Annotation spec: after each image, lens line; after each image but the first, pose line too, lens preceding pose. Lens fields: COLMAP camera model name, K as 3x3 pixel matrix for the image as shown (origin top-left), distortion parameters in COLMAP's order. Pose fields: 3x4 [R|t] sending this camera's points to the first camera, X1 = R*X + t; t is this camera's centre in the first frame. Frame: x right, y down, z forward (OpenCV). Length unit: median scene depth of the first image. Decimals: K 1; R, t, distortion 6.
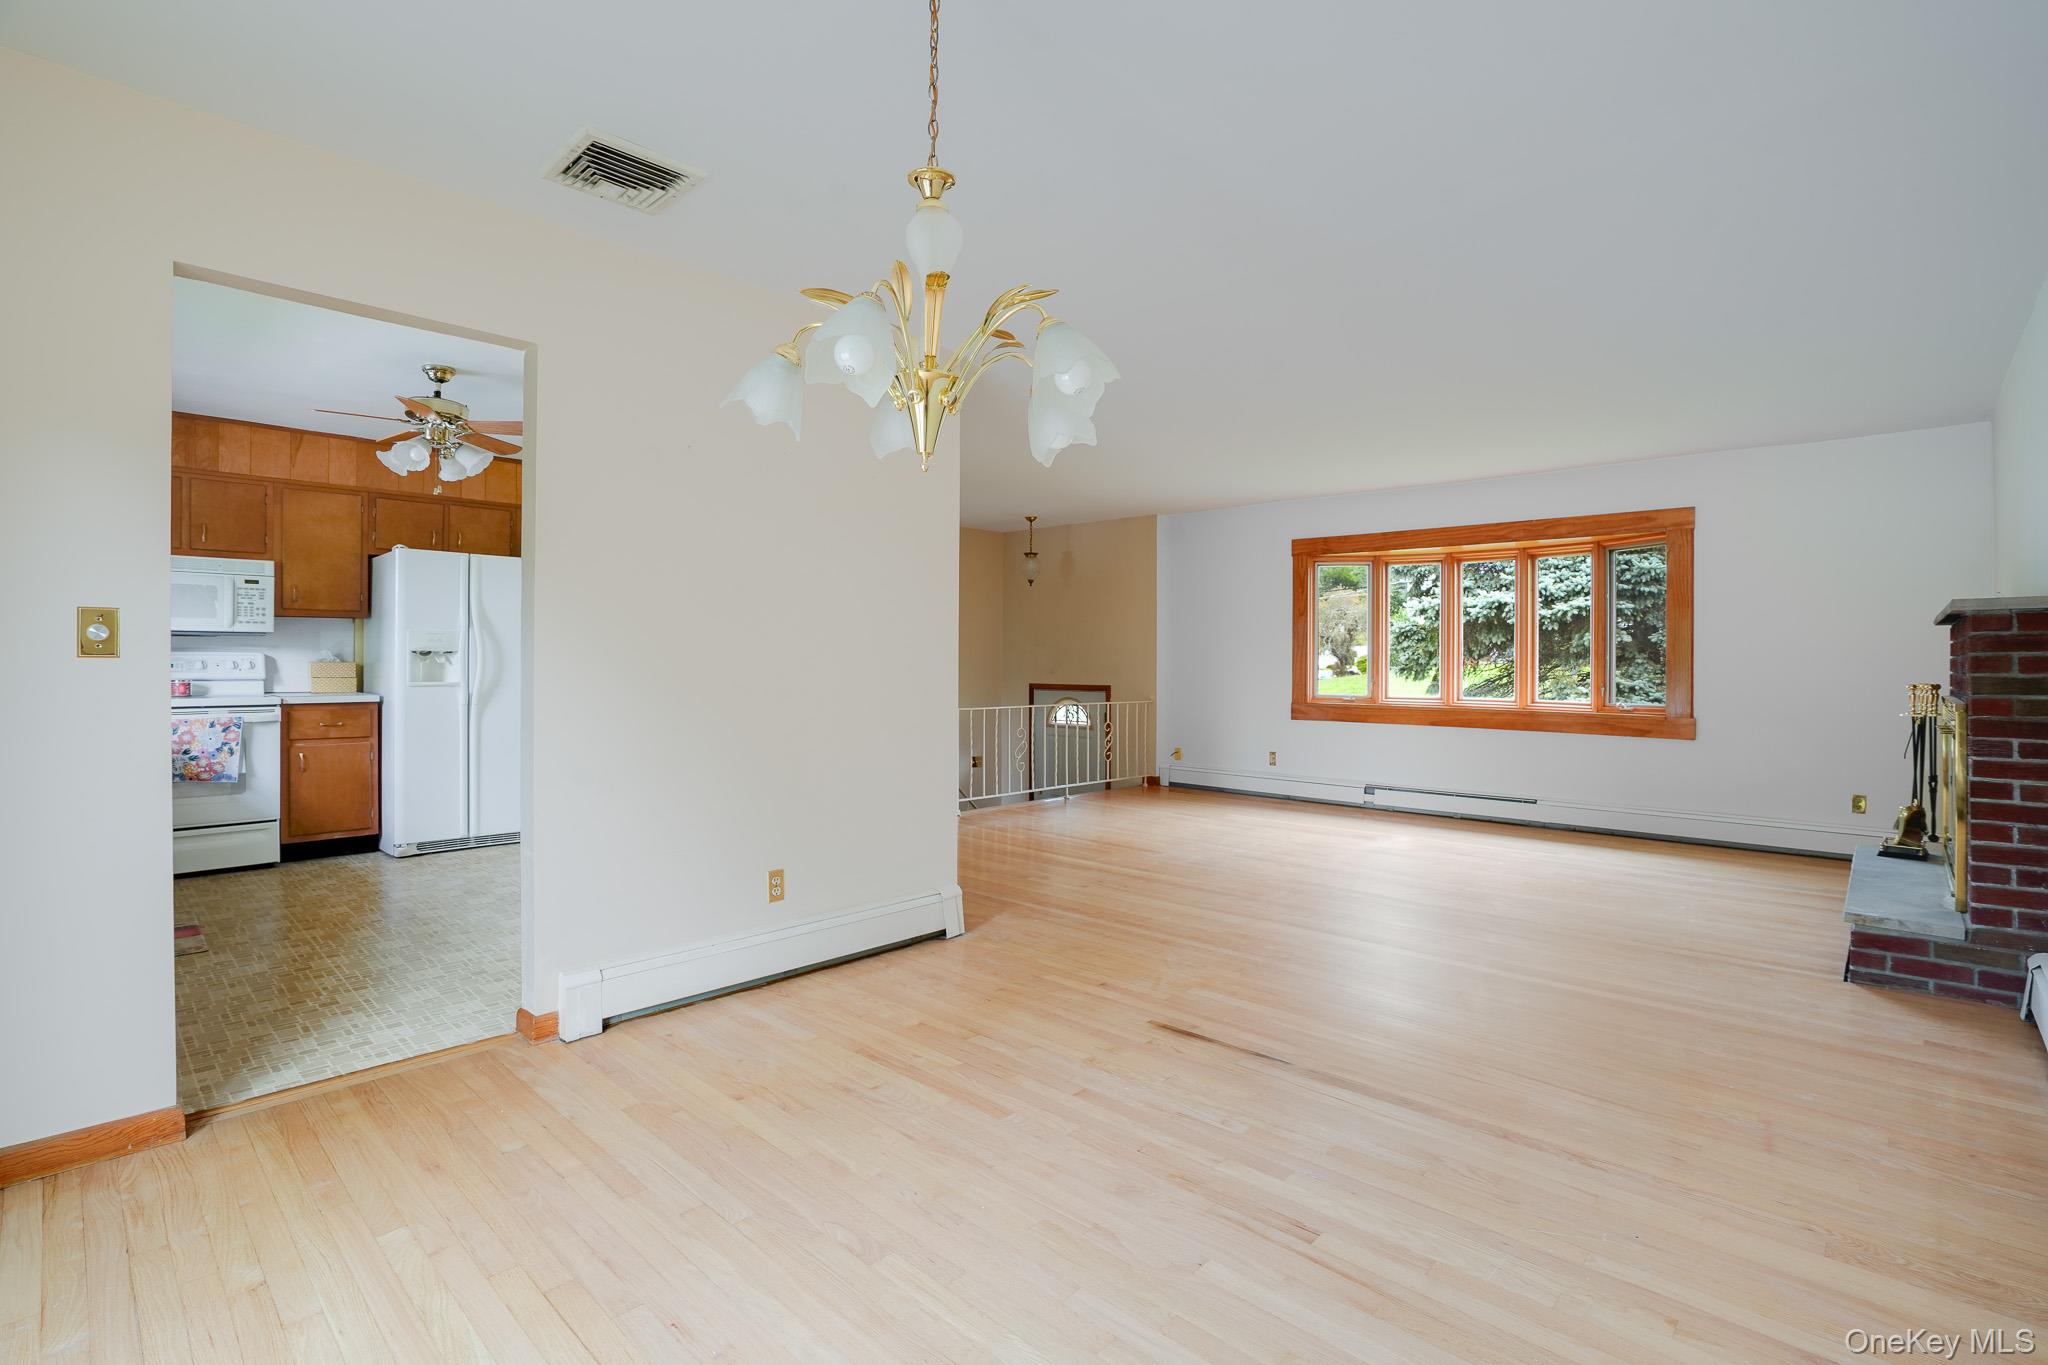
lens RADIAL K [[962.3, 0, 1025.3], [0, 962.3, 669.2], [0, 0, 1]] dist [-0.058003, 0.026607]
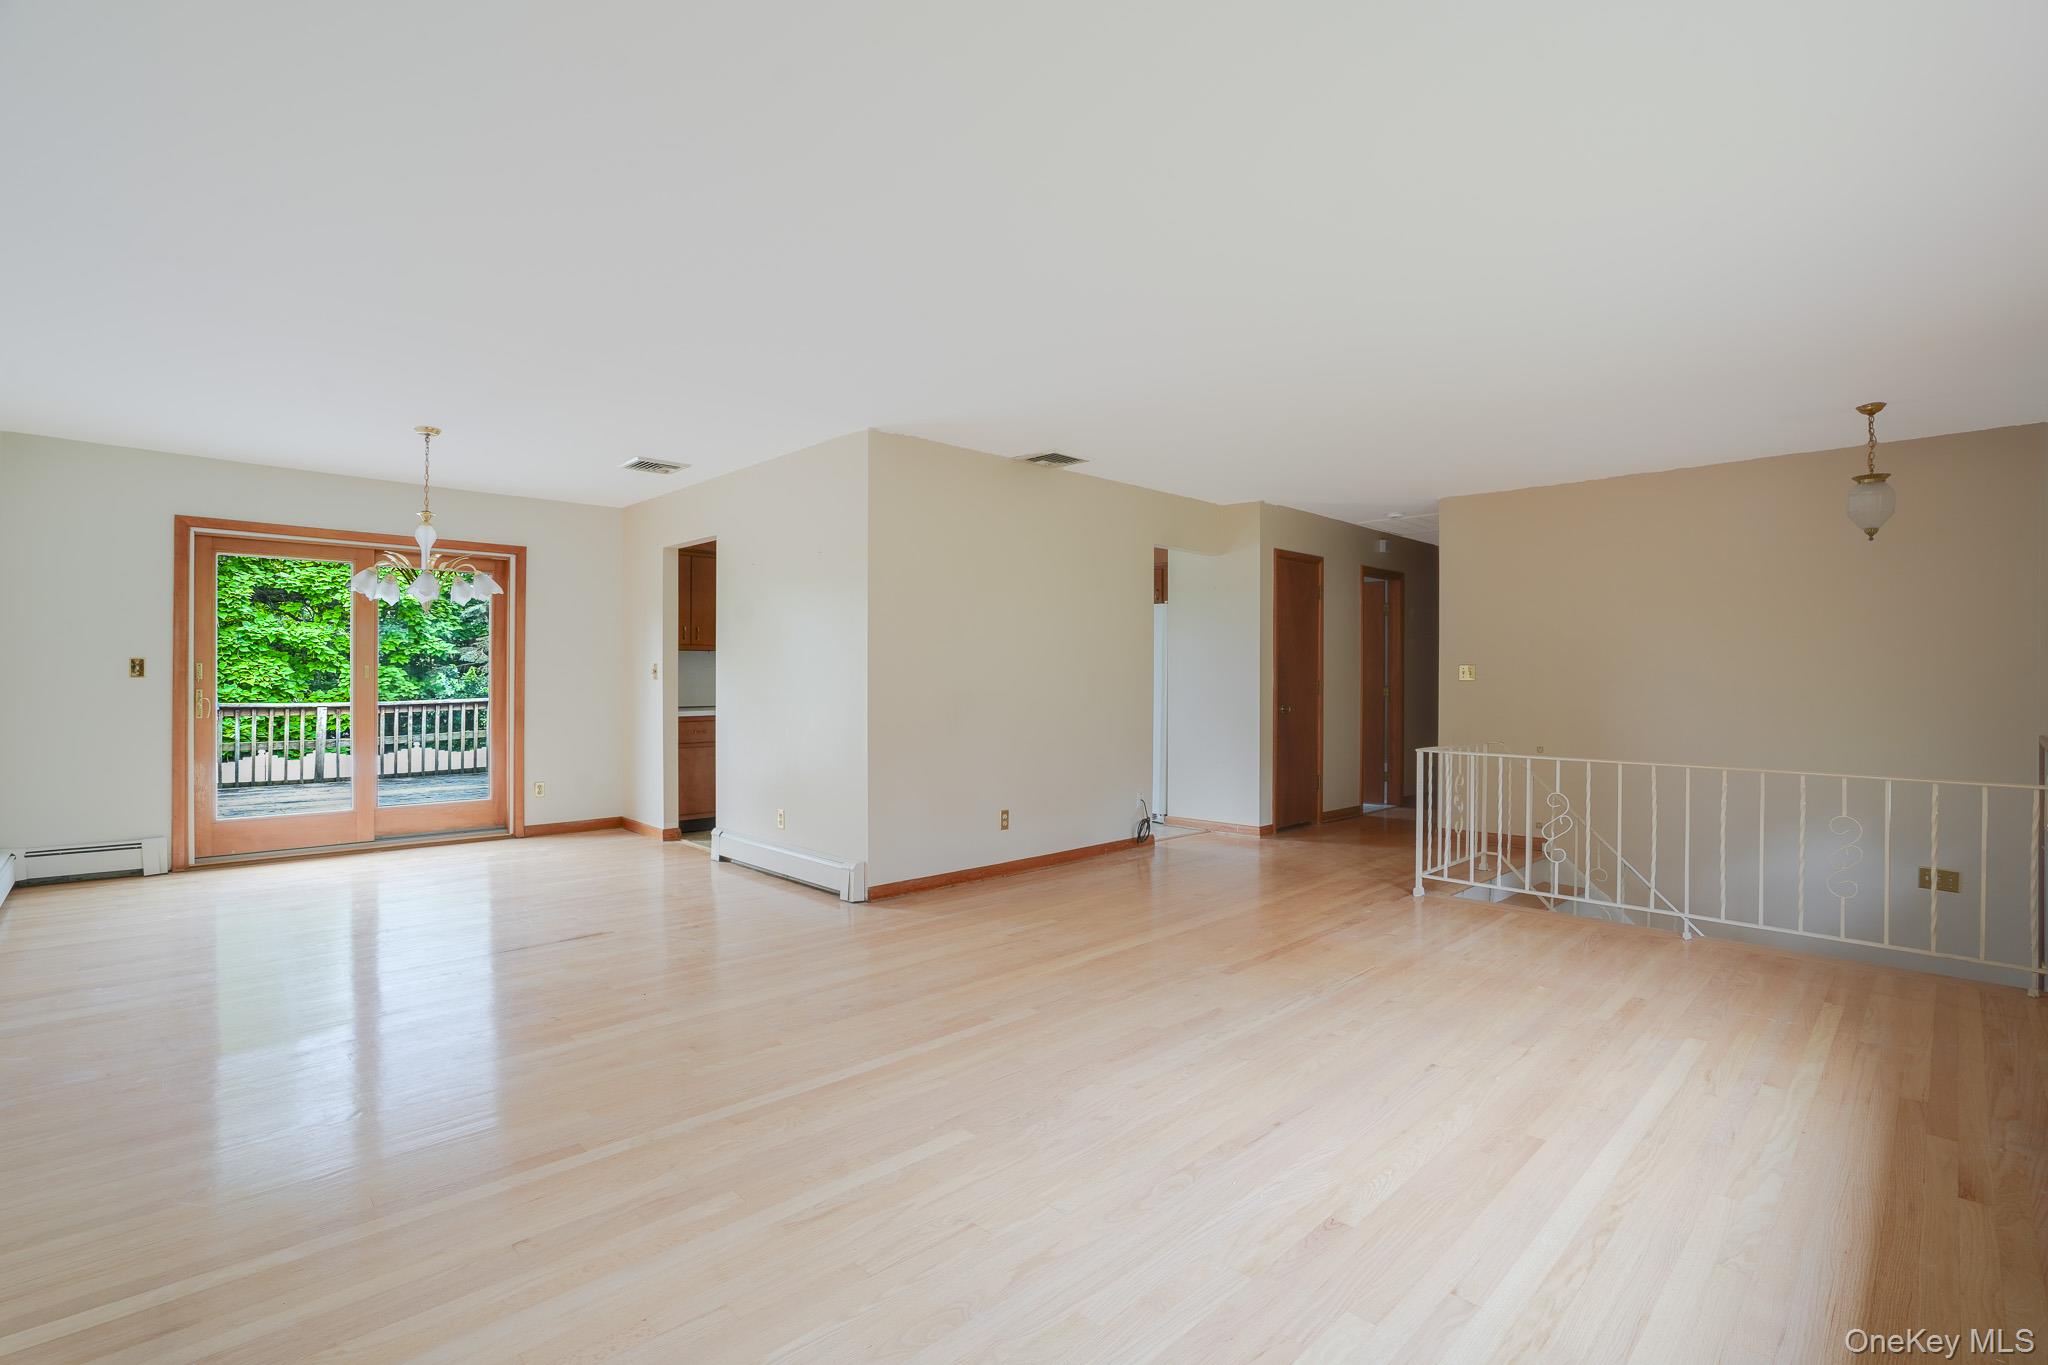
lens RADIAL K [[962.3, 0, 1025.3], [0, 962.3, 669.2], [0, 0, 1]] dist [-0.058003, 0.026607]
pose [[-0.043879, -0.015337, -0.998919, 0.884754], [-0.013727, 0.999797, -0.014747, -0.007794], [0.998943, 0.013065, -0.044081, 0.967181]]
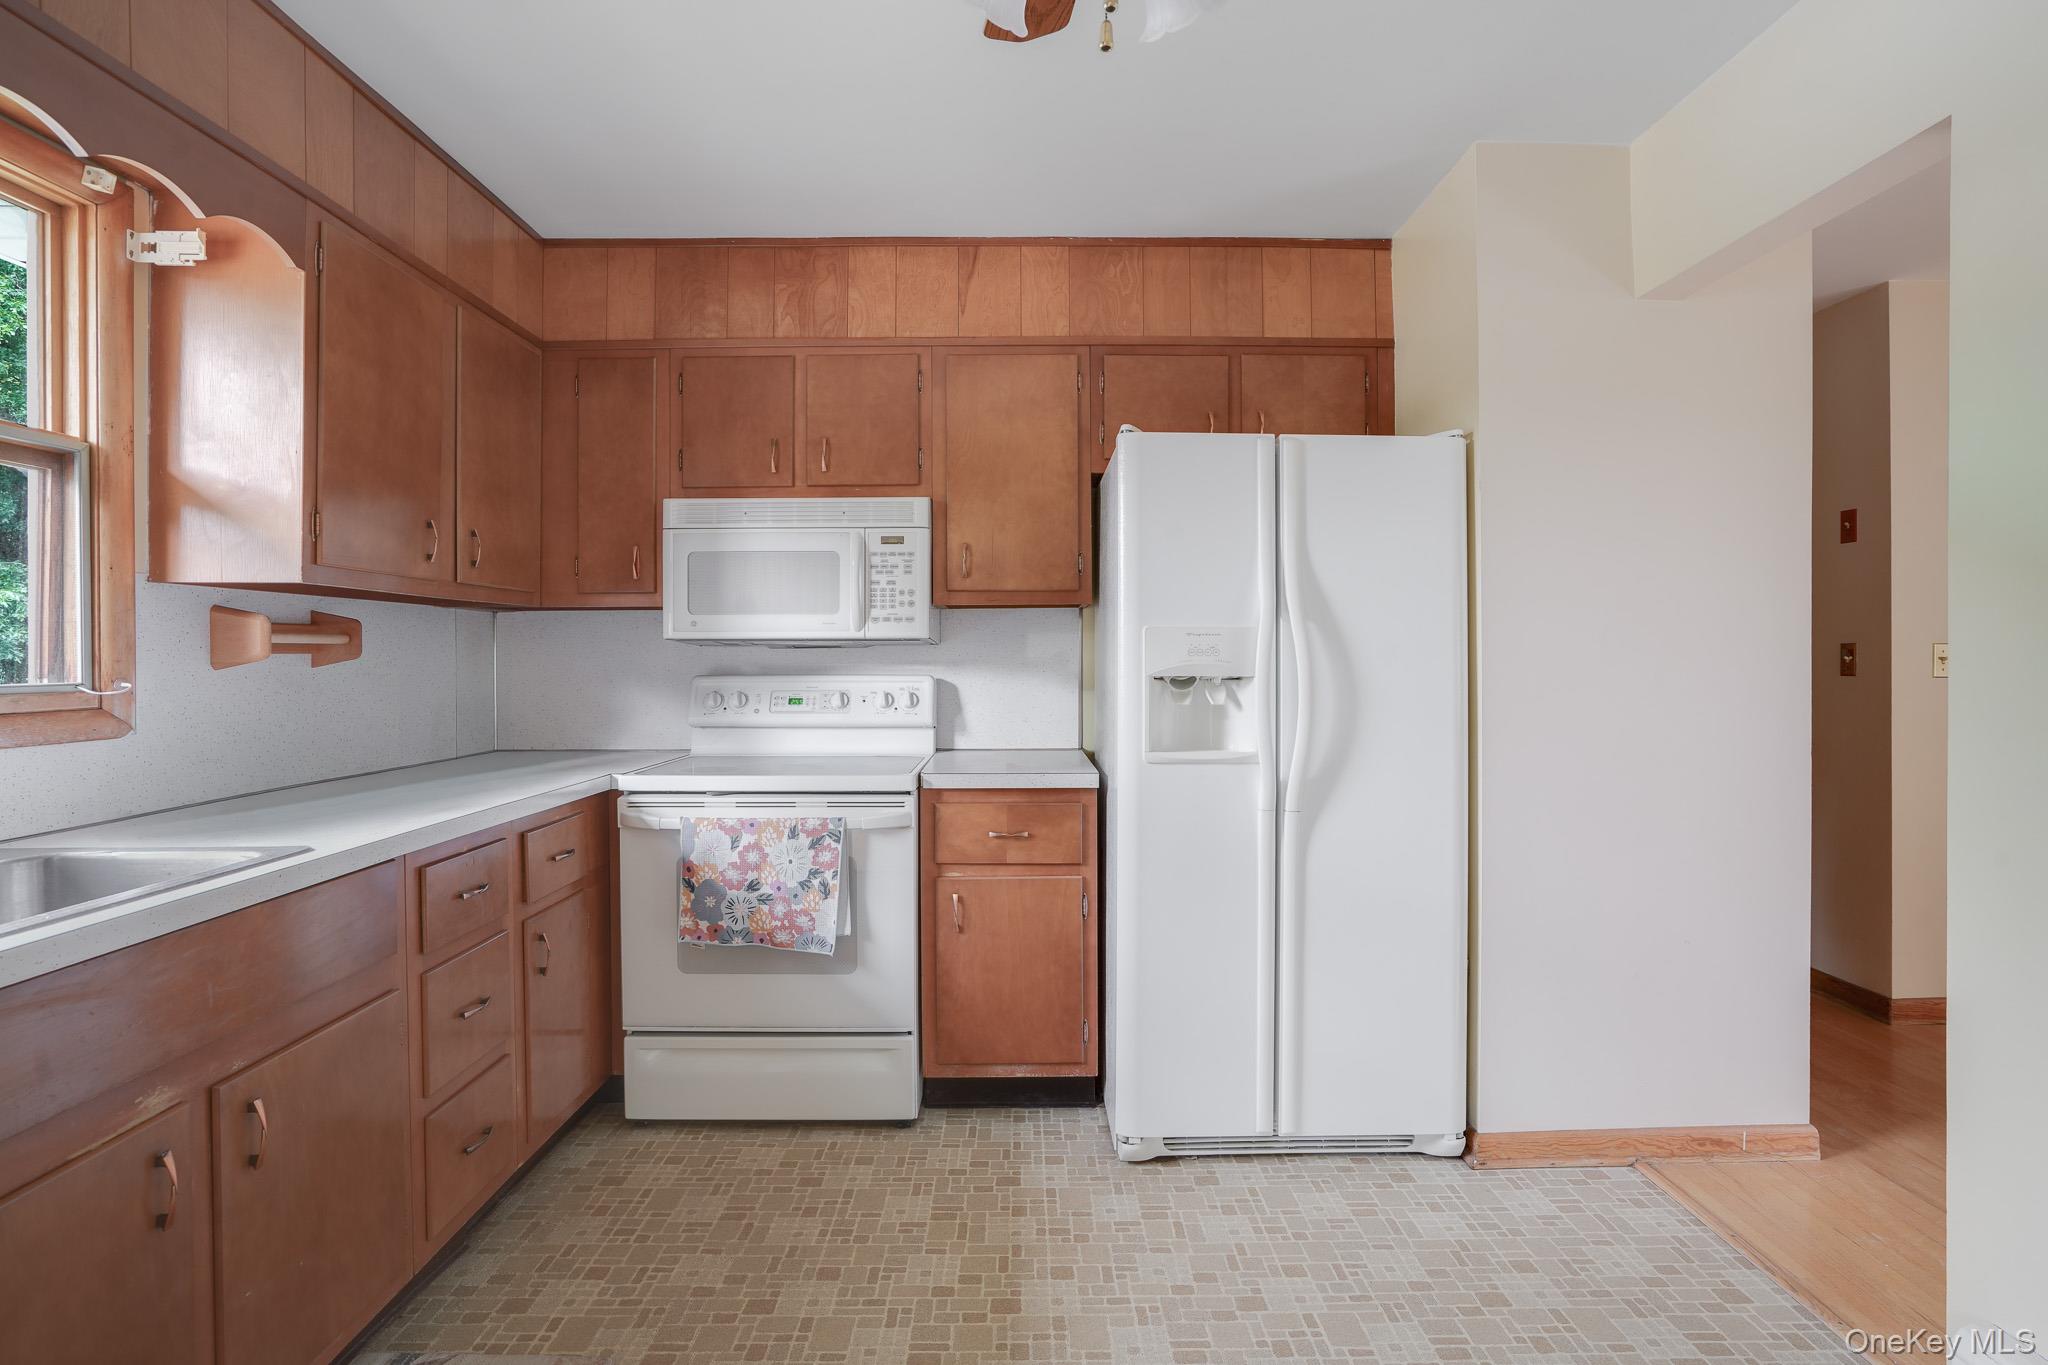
lens RADIAL K [[1018.9, 0, 1022.4], [0, 1018.9, 650.9], [0, 0, 1]] dist [-0.055687, 0.031280]
pose [[0.695119, -0.010589, -0.718816, -0.373394], [0.000851, 0.999903, -0.013907, -0.024887], [0.718894, 0.009055, 0.695061, 0.656752]]
